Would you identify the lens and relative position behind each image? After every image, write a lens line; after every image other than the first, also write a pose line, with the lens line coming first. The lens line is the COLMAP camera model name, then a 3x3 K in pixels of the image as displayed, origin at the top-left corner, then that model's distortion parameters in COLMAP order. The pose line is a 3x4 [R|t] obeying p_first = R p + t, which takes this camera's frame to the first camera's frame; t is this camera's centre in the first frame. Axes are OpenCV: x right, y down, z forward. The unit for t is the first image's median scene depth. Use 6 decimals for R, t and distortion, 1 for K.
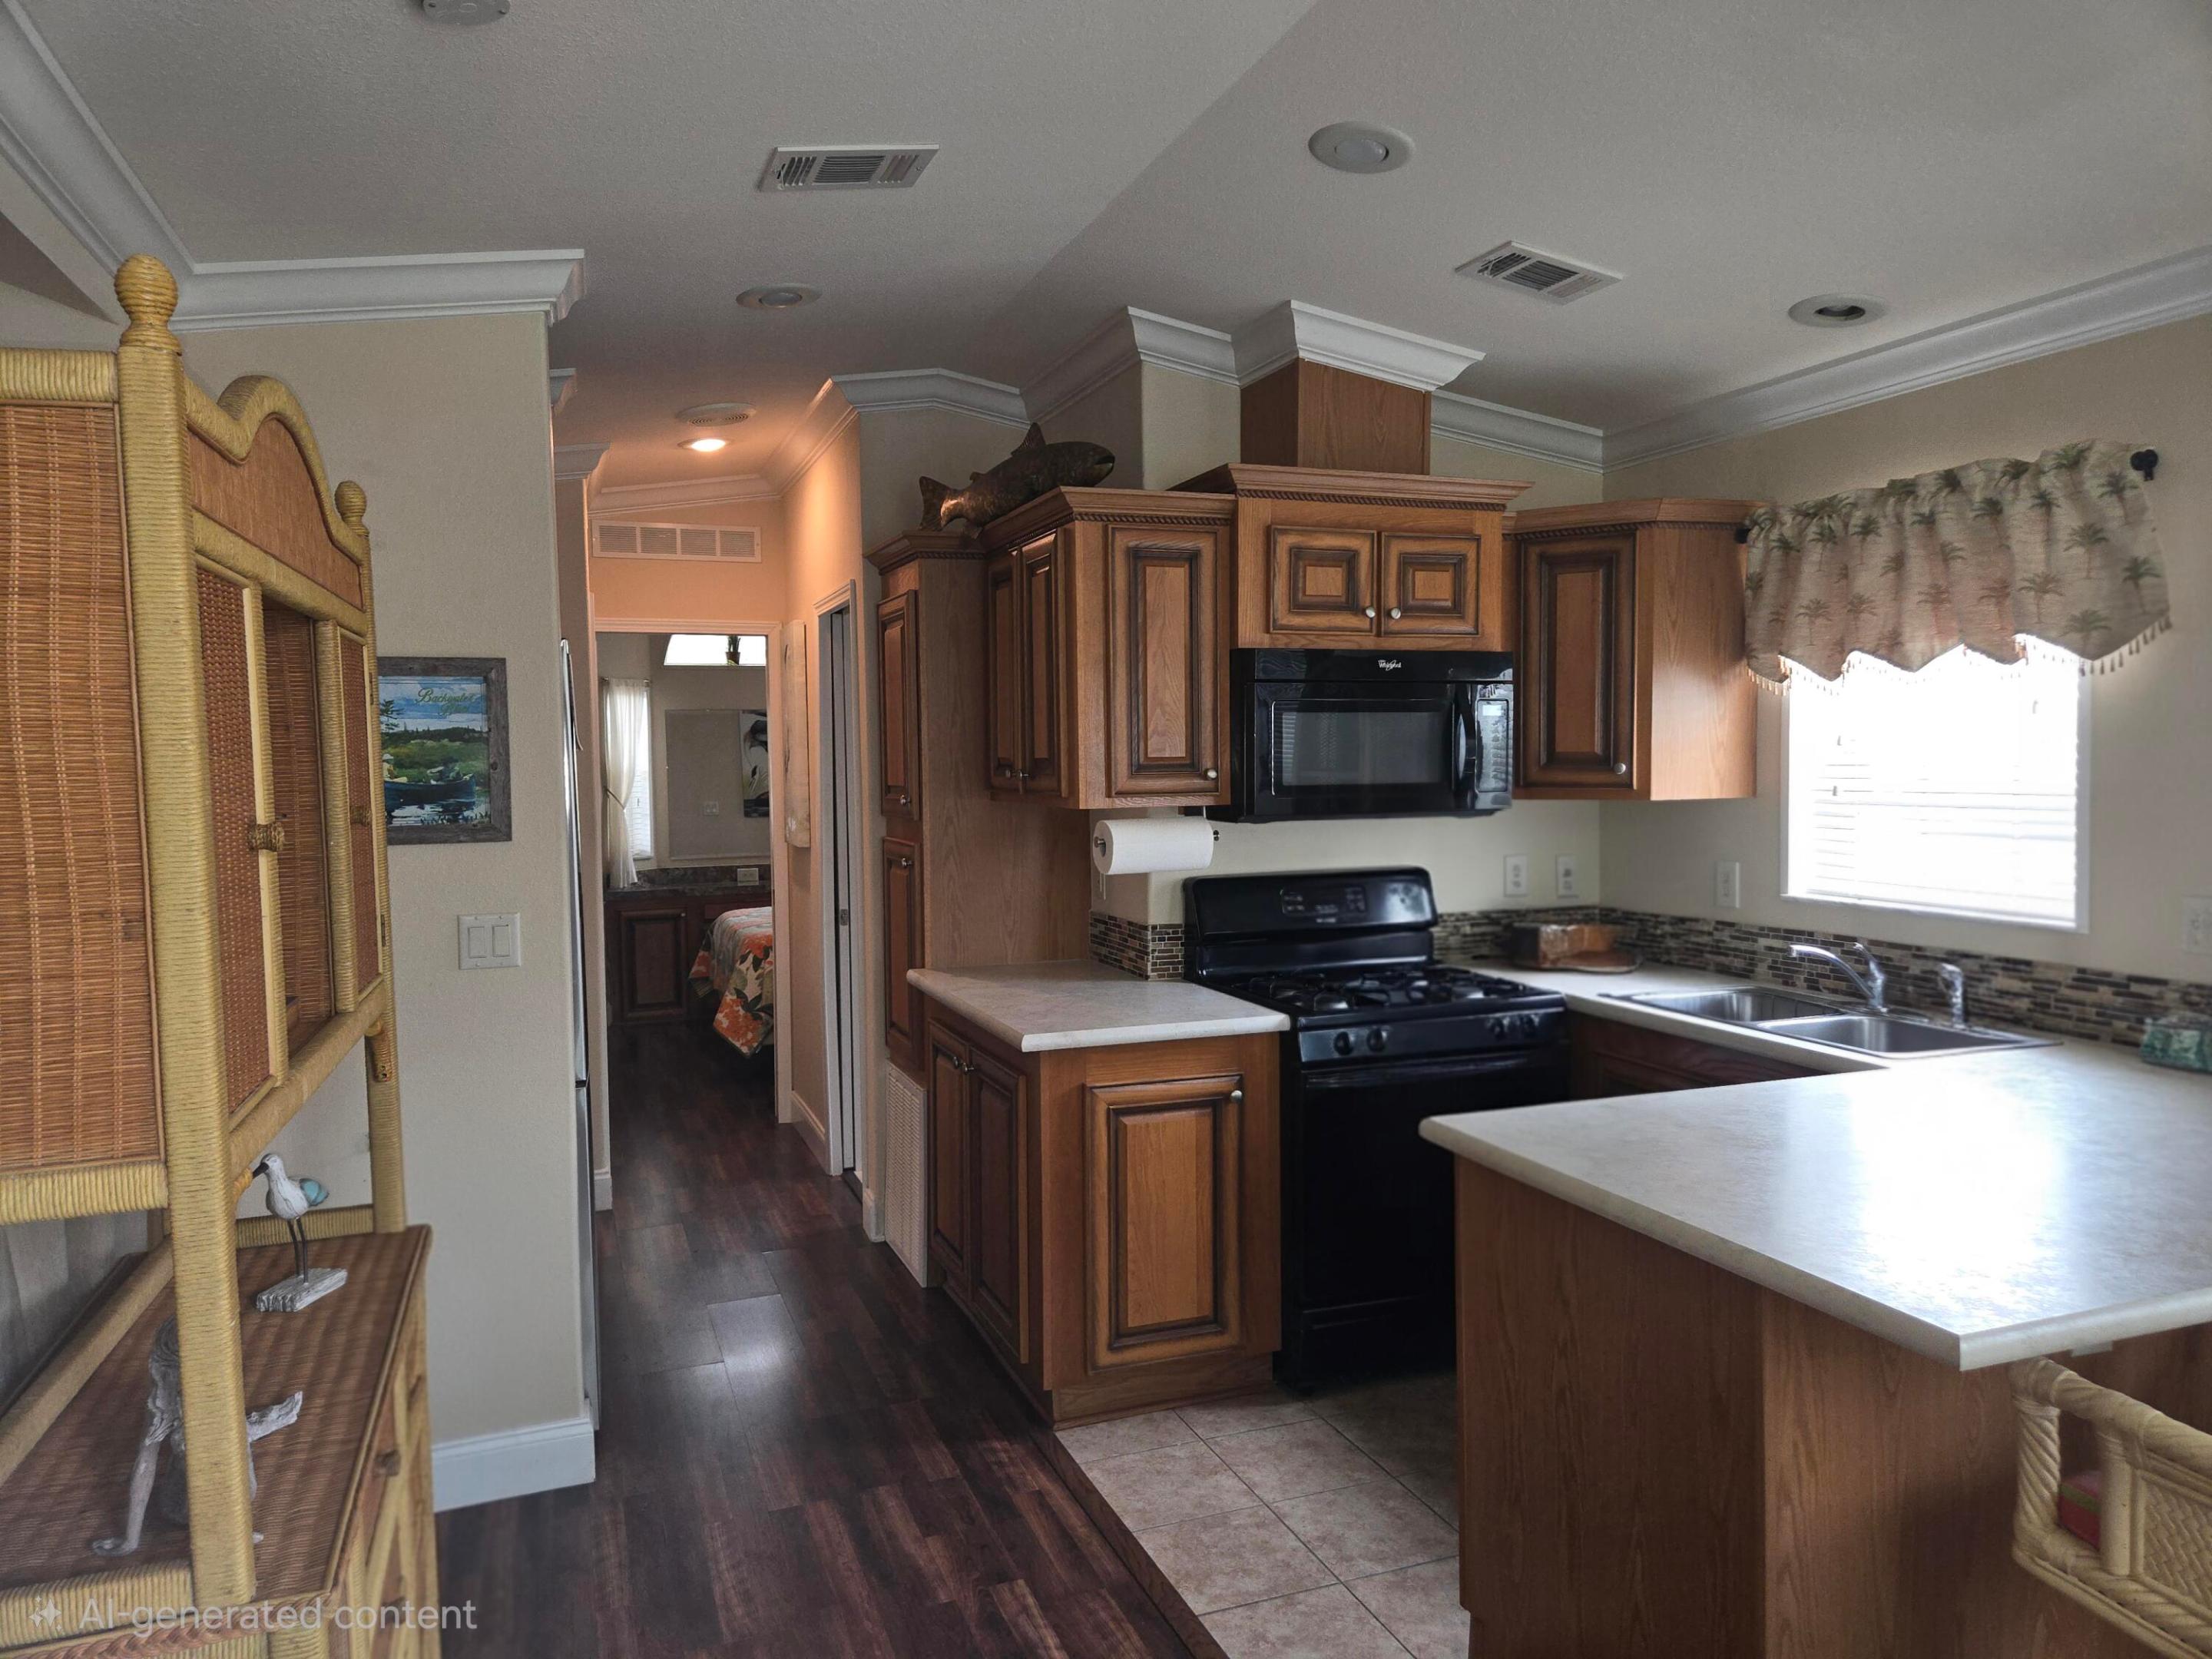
lens RADIAL K [[1466.3, 0, 1093.8], [0, 1466.3, 824.0], [0, 0, 1]] dist [0.071992, -0.057312]
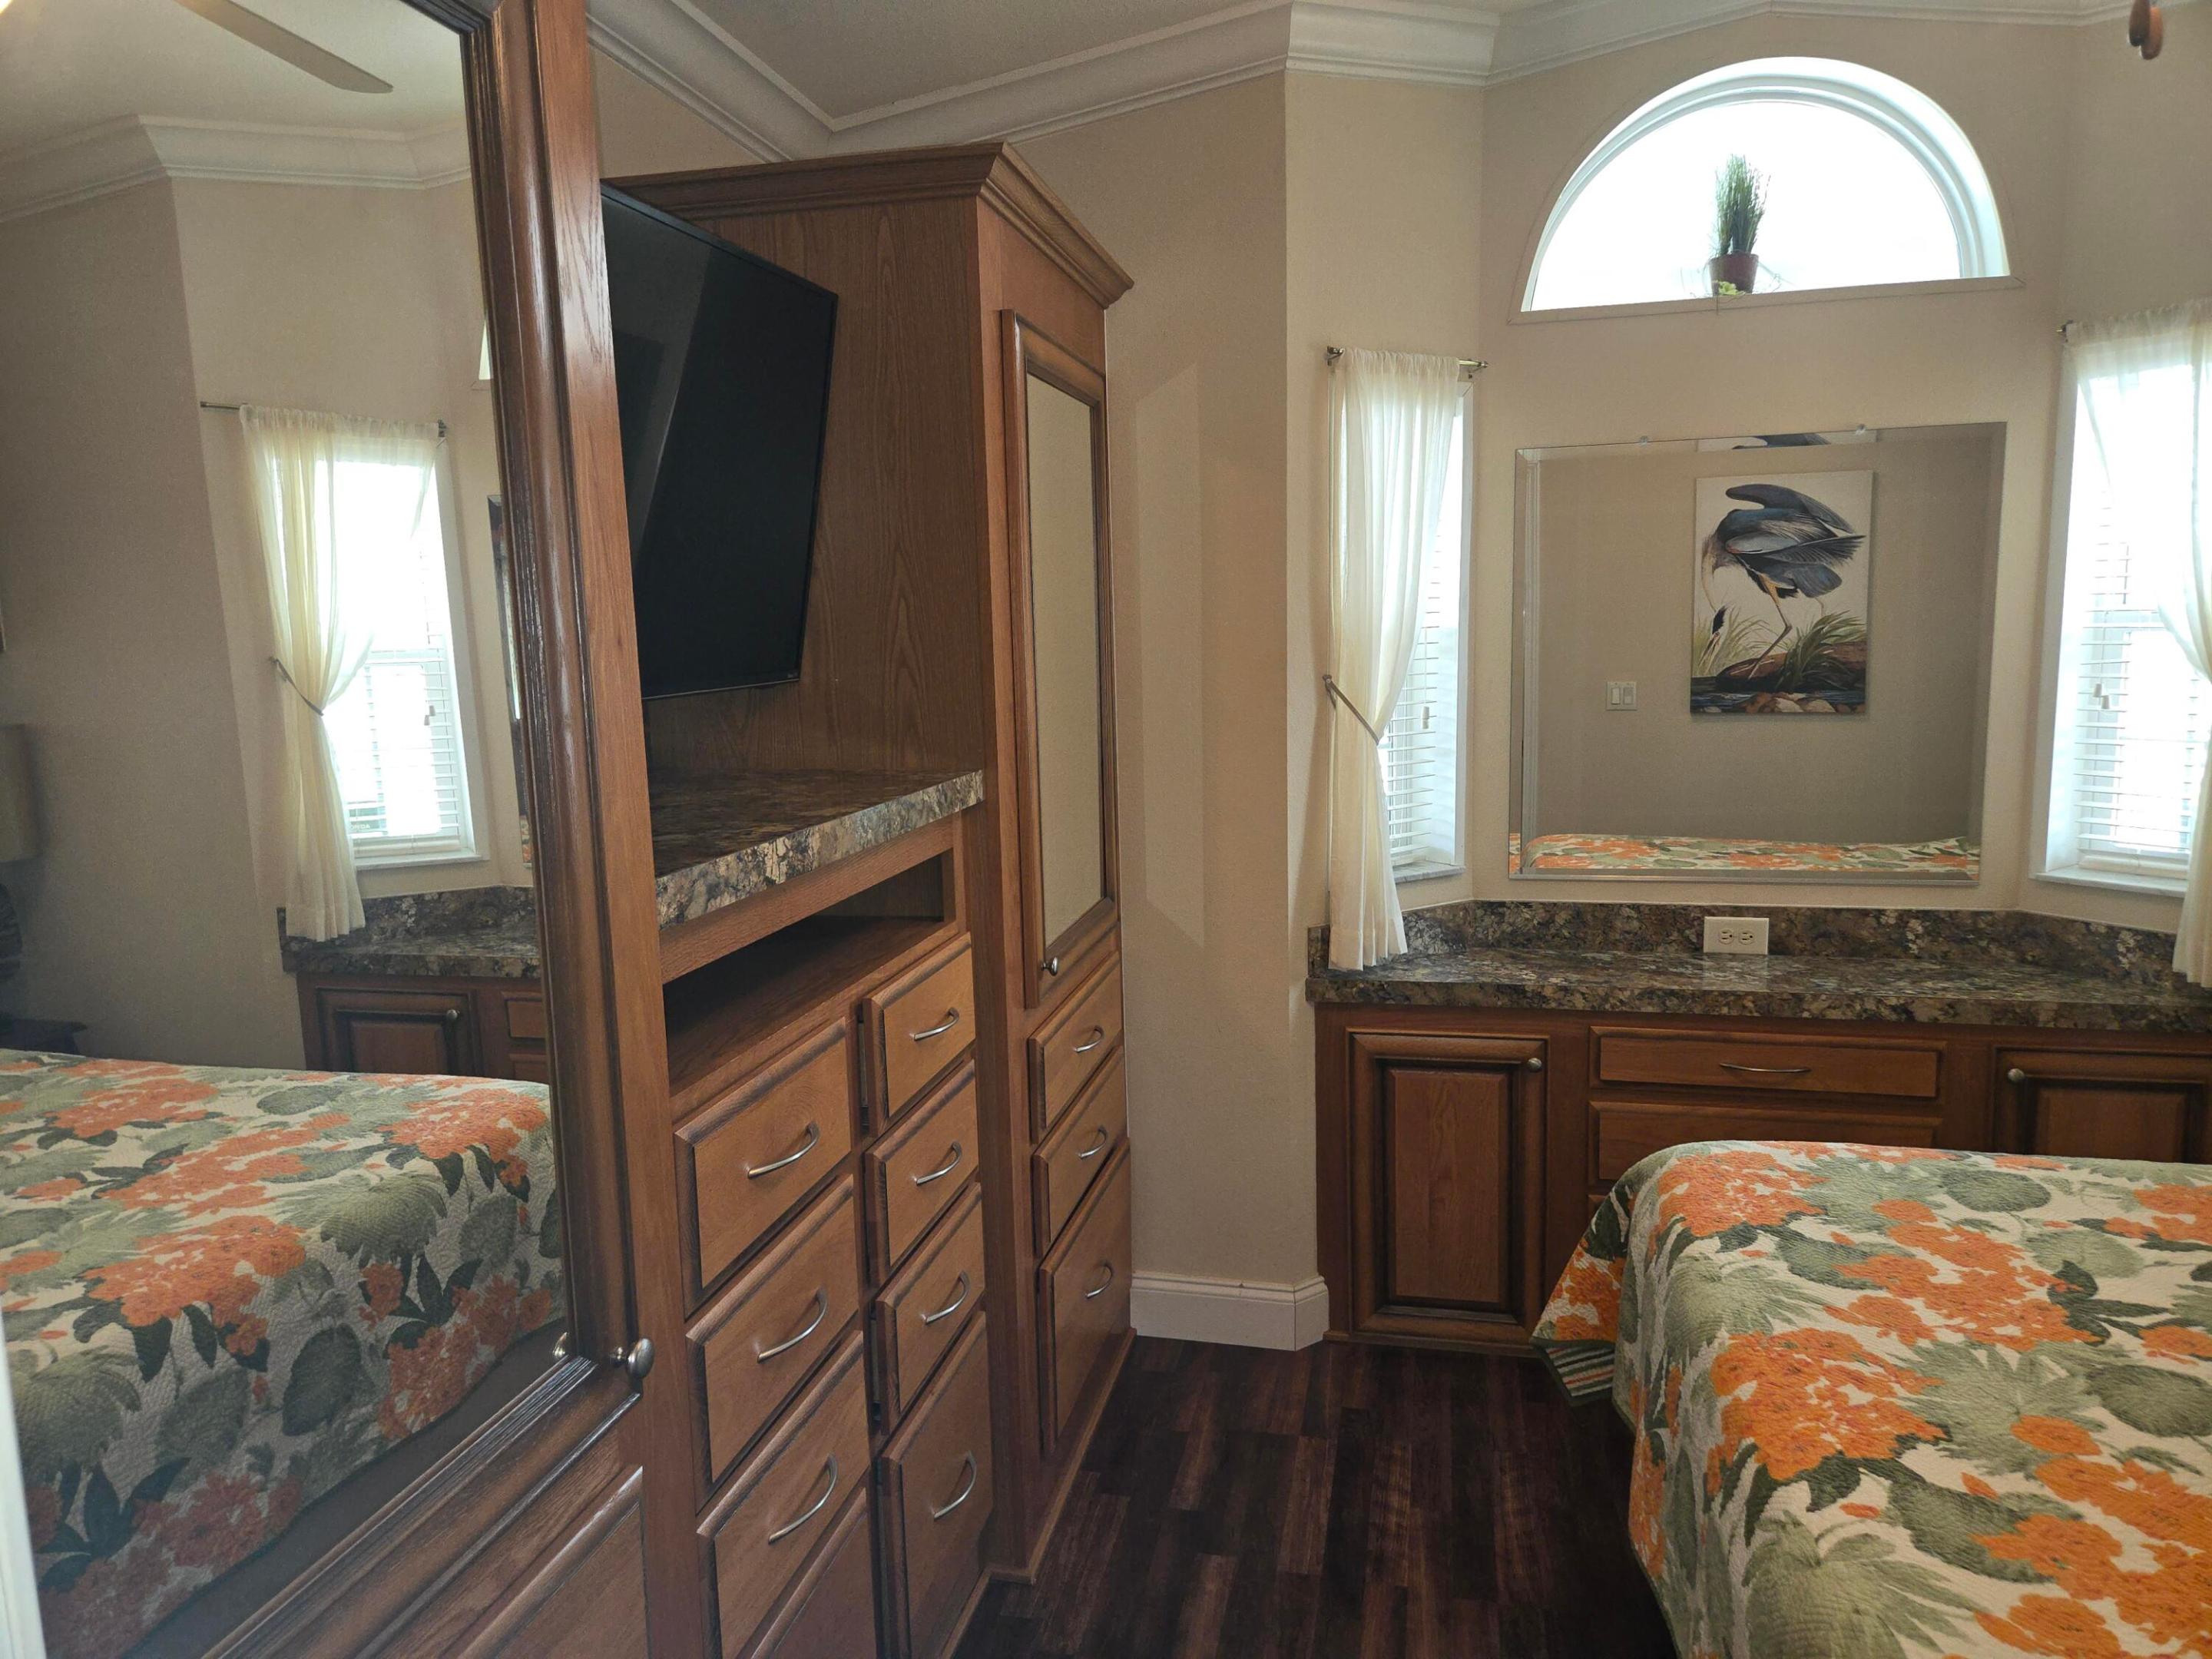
lens RADIAL K [[1466.3, 0, 1099.5], [0, 1466.3, 828.3], [0, 0, 1]] dist [0.071992, -0.057312]
pose [[0.834935, 0.072723, -0.545523, -0.461964], [-0.013057, 0.993570, 0.112467, -0.070282], [0.550194, -0.086779, 0.830516, 1.704894]]
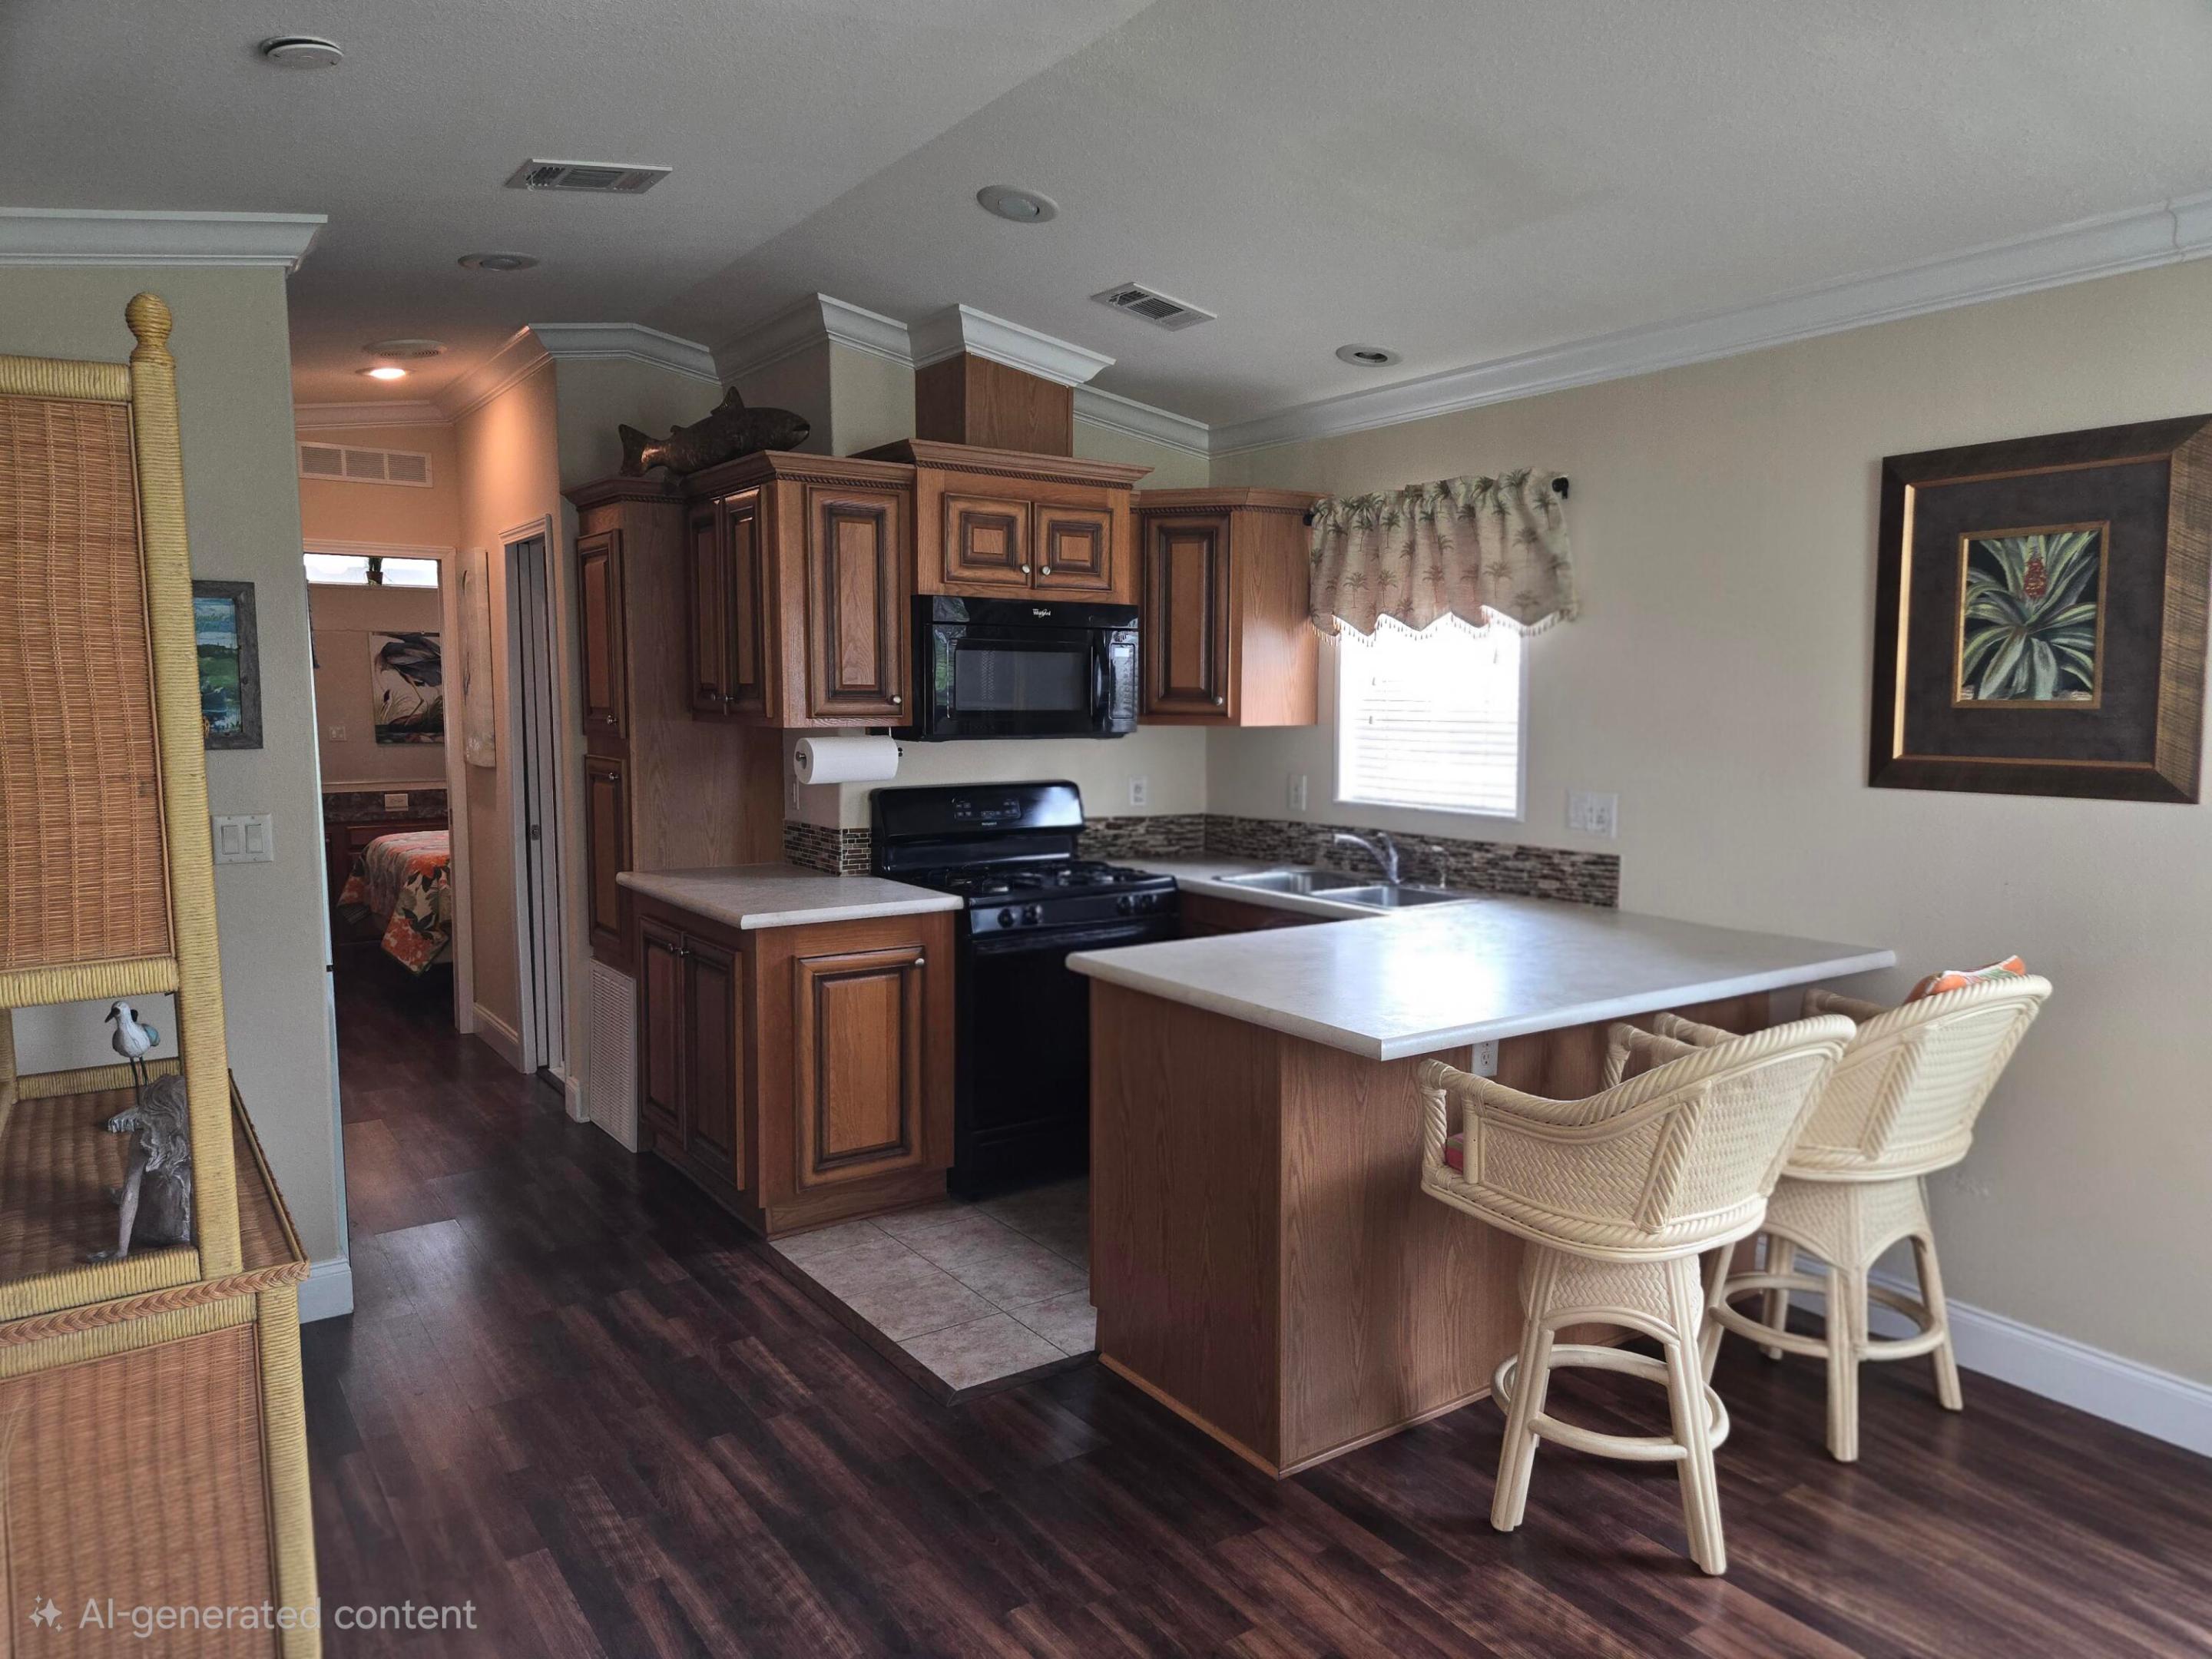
lens RADIAL K [[1466.3, 0, 1120.4], [0, 1466.3, 831.4], [0, 0, 1]] dist [0.071992, -0.057312]
pose [[0.967358, -0.008976, 0.253254, -0.050415], [-0.003232, 0.998854, 0.047746, 0.016328], [-0.253393, -0.047006, 0.966221, -0.223060]]
